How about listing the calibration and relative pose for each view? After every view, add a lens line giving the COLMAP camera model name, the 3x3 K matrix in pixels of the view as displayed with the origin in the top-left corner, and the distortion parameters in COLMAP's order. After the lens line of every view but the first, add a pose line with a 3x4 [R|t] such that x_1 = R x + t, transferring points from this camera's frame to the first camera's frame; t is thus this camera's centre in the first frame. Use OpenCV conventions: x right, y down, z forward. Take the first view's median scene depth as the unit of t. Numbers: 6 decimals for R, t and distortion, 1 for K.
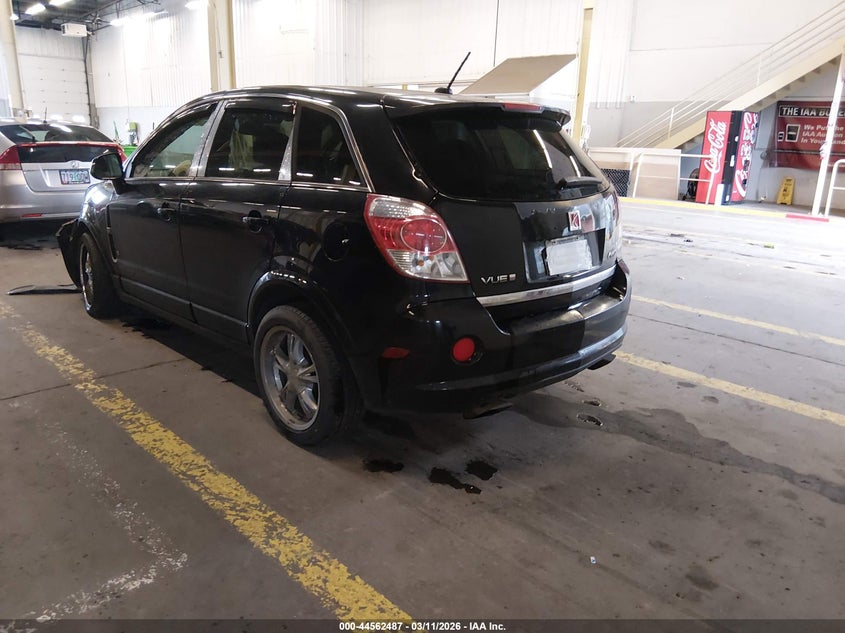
lens RADIAL K [[637.1, 0, 431.8], [0, 637.1, 314.7], [0, 0, 1]] dist [0.060505, -0.126381]
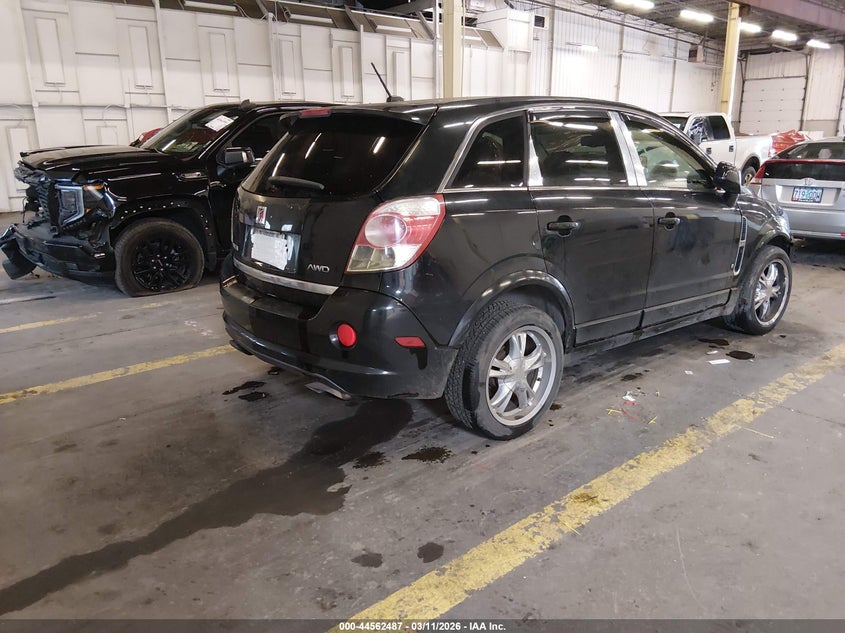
lens RADIAL K [[637.1, 0, 431.8], [0, 637.1, 314.7], [0, 0, 1]] dist [0.060505, -0.126381]
pose [[-0.076191, 0.237916, -0.968293, 1.148356], [-0.272917, 0.929054, 0.249749, -0.306835], [0.959016, 0.283292, -0.005854, 1.169667]]
